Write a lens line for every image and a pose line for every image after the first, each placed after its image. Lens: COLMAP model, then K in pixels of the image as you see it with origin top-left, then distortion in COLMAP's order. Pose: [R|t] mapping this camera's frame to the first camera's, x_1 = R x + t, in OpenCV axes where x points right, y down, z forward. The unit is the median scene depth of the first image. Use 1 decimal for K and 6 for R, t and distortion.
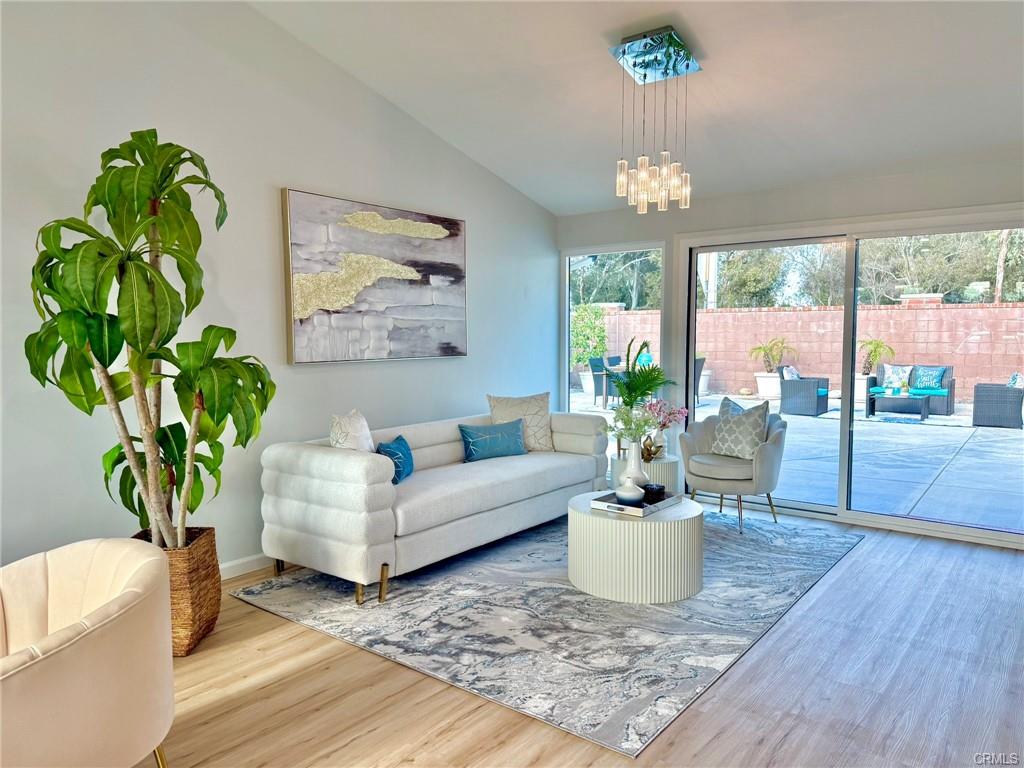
lens RADIAL K [[718.8, 0, 512.4], [0, 718.8, 386.8], [0, 0, 1]] dist [0.070144, -0.093240]
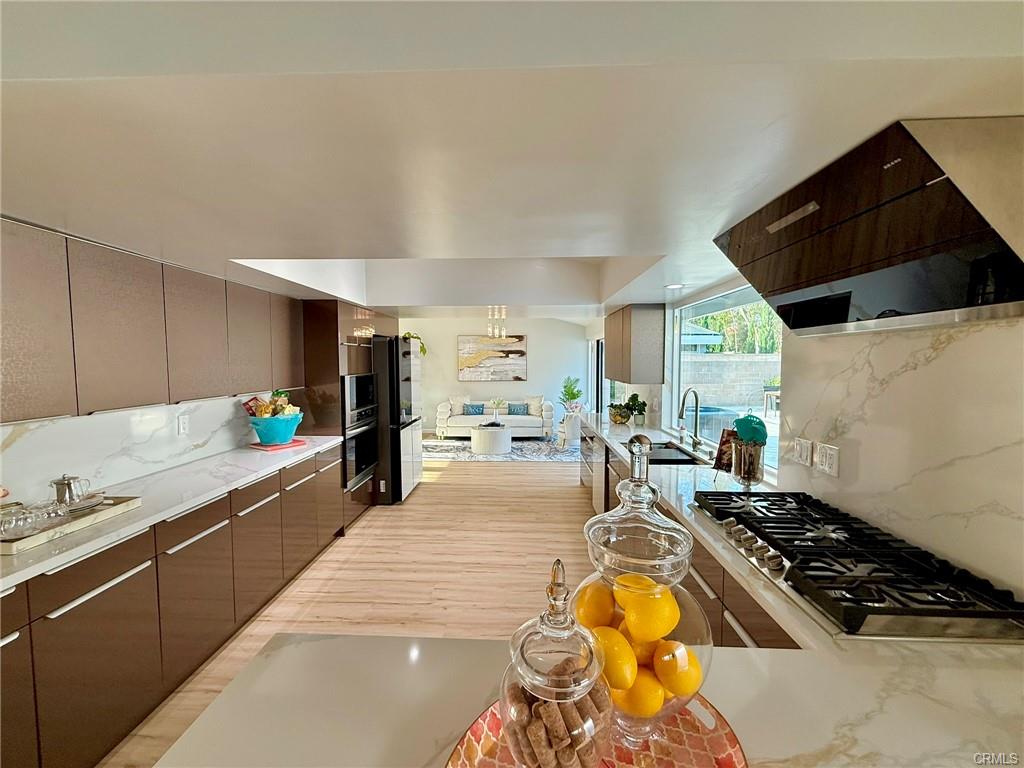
lens RADIAL K [[409.4, 0, 509.8], [0, 409.4, 387.8], [0, 0, 1]] dist [0.000774, 0.000106]
pose [[0.584844, 0.054330, -0.809325, 1.406593], [-0.062774, 0.997794, 0.021619, -0.052790], [0.808713, 0.038161, 0.586964, -0.030848]]
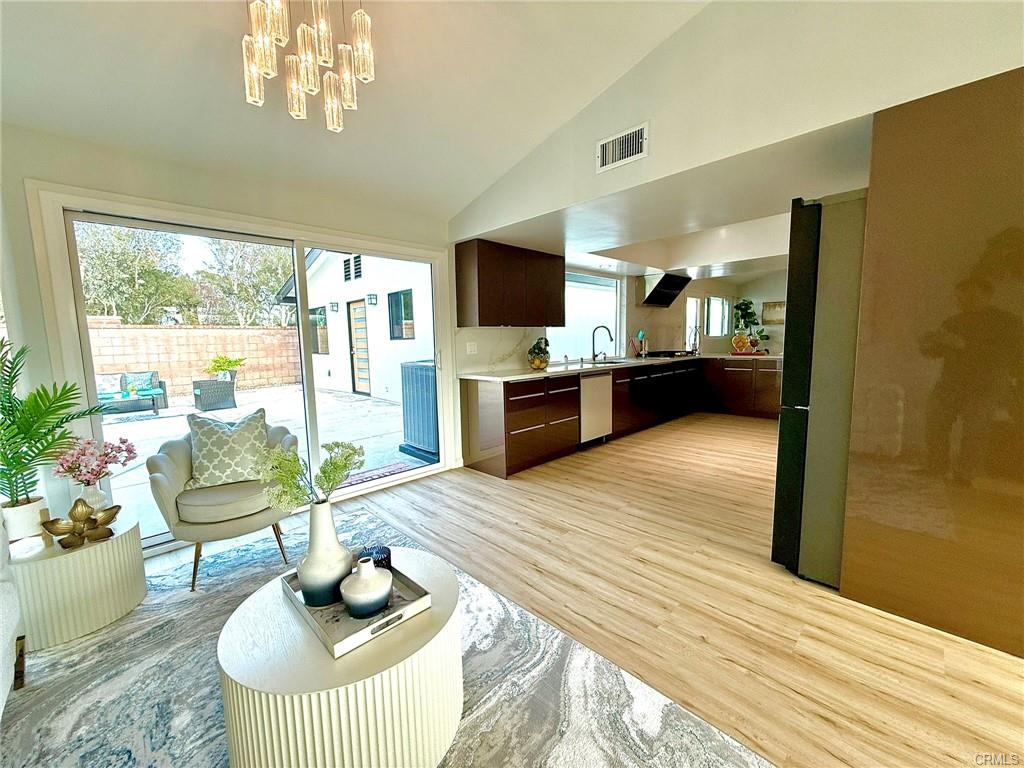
lens RADIAL K [[409.4, 0, 510.6], [0, 409.4, 384.2], [0, 0, 1]] dist [0.000774, 0.000106]
pose [[0.134253, -0.109401, 0.984890, -0.108050], [0.100867, 0.990234, 0.096245, -0.030139], [-0.985800, 0.086422, 0.143977, 0.653503]]
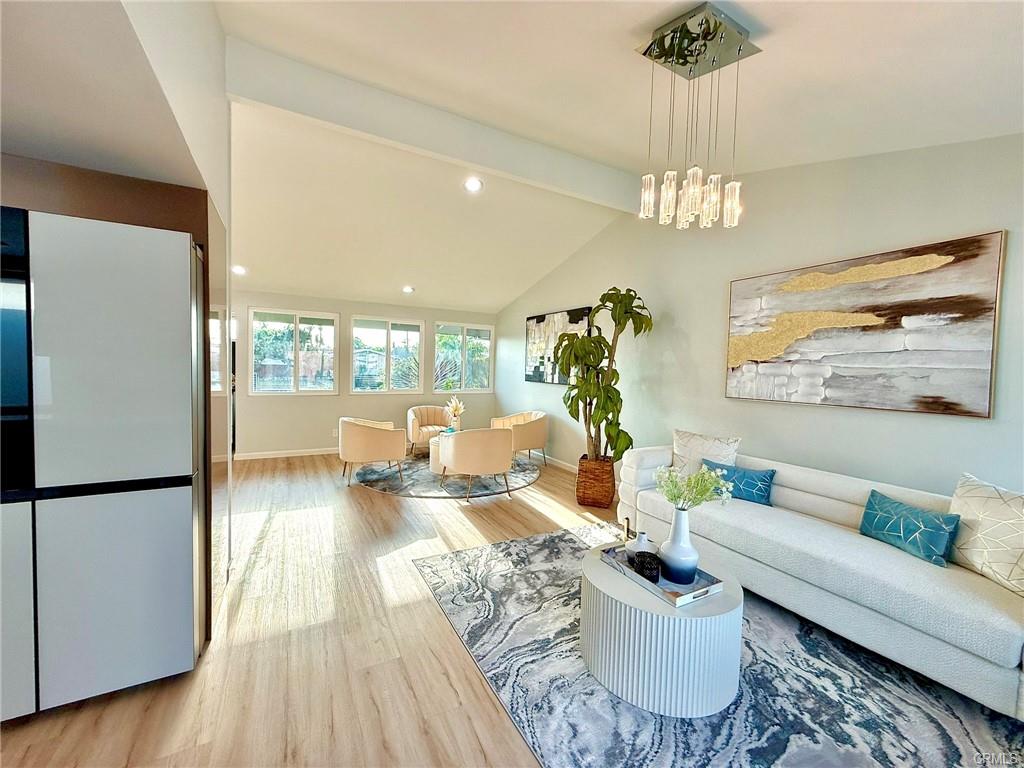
lens RADIAL K [[409.4, 0, 510.6], [0, 409.4, 383.4], [0, 0, 1]] dist [0.000774, 0.000106]
pose [[-0.403593, 0.026995, -0.914540, 0.566342], [-0.096256, 0.992765, 0.071782, -0.069341], [0.909861, 0.117001, -0.398074, 0.822786]]
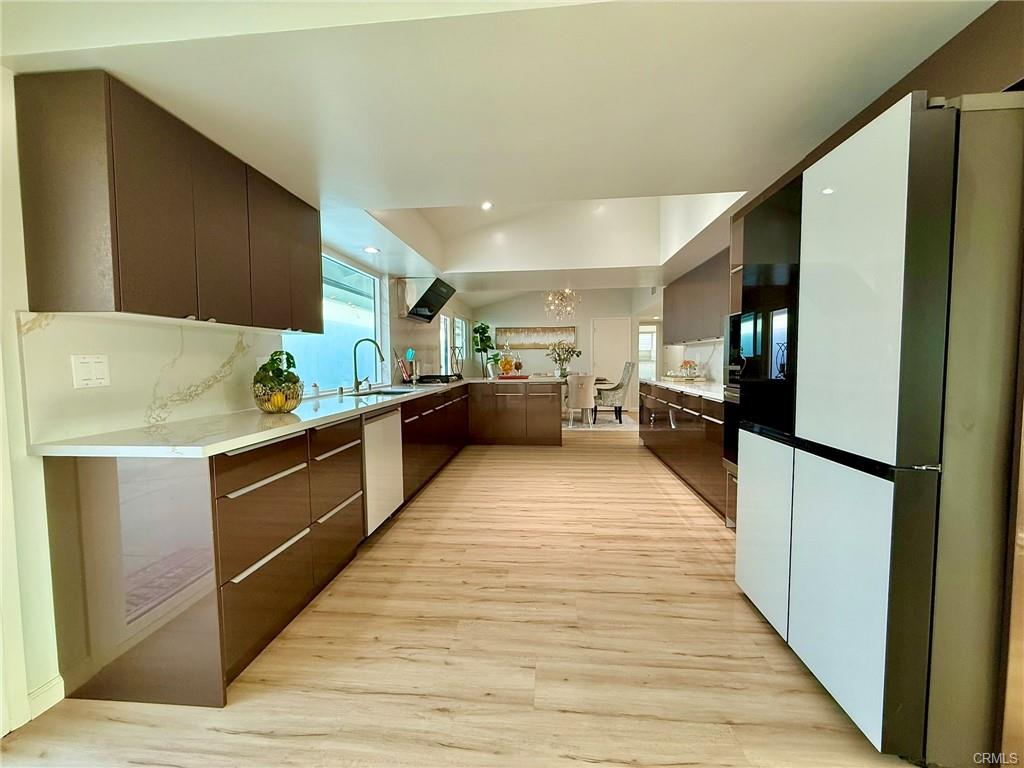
lens RADIAL K [[409.4, 0, 509.7], [0, 409.4, 385.2], [0, 0, 1]] dist [0.000774, 0.000106]
pose [[-0.534188, -0.043861, 0.844227, 0.276319], [0.079683, 0.991594, 0.101937, -0.026045], [-0.841602, 0.121724, -0.526203, 0.741832]]
